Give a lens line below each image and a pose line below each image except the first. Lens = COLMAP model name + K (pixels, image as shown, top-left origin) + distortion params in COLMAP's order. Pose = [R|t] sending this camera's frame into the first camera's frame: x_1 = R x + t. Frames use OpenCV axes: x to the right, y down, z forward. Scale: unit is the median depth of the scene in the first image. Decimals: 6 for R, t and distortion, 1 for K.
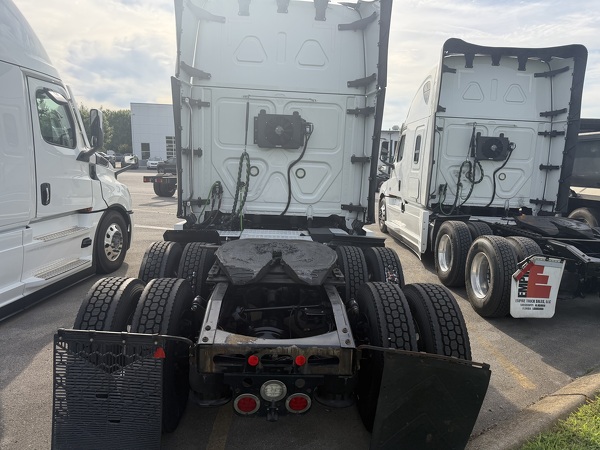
lens RADIAL K [[422.5, 0, 300.0], [0, 422.5, 225.0], [0, 0, 1]] dist [0.086526, -0.124954]
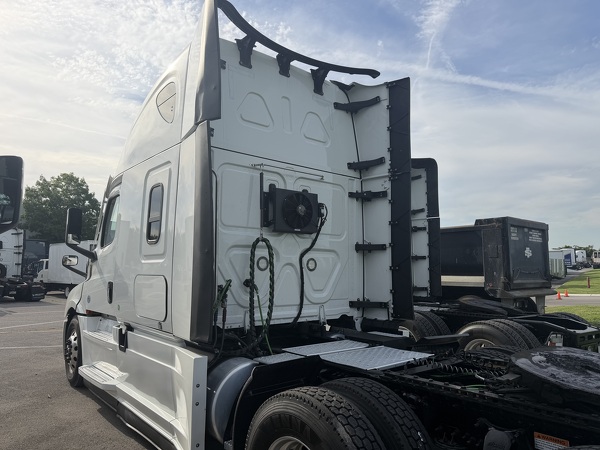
lens RADIAL K [[419.1, 0, 300.0], [0, 419.1, 225.0], [0, 0, 1]] dist [0.100189, -0.112443]
pose [[0.803748, 0.027879, 0.594316, -0.485716], [0.112494, 0.973763, -0.197815, -0.042964], [-0.584238, 0.225850, 0.779524, 0.391138]]
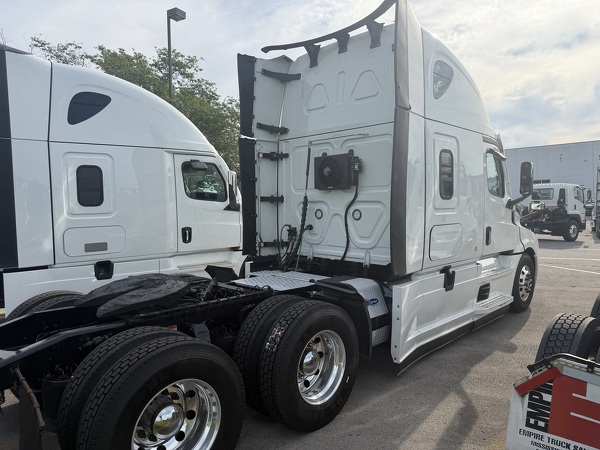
lens RADIAL K [[419.1, 0, 300.0], [0, 419.1, 225.0], [0, 0, 1]] dist [0.100189, -0.112443]
pose [[0.670321, -0.009570, -0.742010, 0.591561], [-0.074758, 0.993959, -0.080355, -0.019521], [0.738296, 0.109335, 0.665556, 0.316652]]
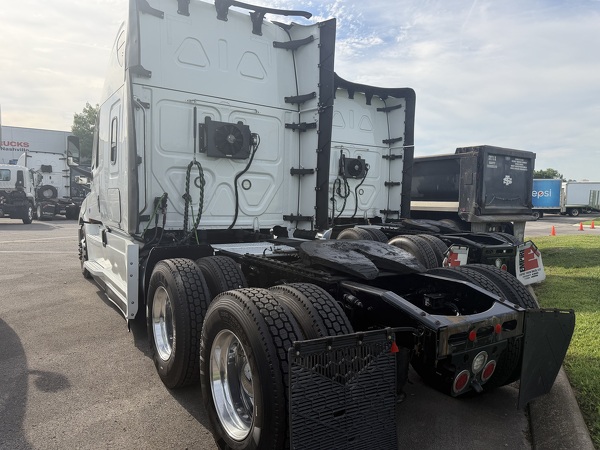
lens RADIAL K [[422.5, 0, 300.0], [0, 422.5, 225.0], [0, 0, 1]] dist [0.086526, -0.124954]
pose [[0.861147, -0.050836, 0.505808, -0.391225], [0.084301, 0.995492, -0.043472, 0.022276], [-0.501317, 0.080076, 0.861550, 0.111563]]
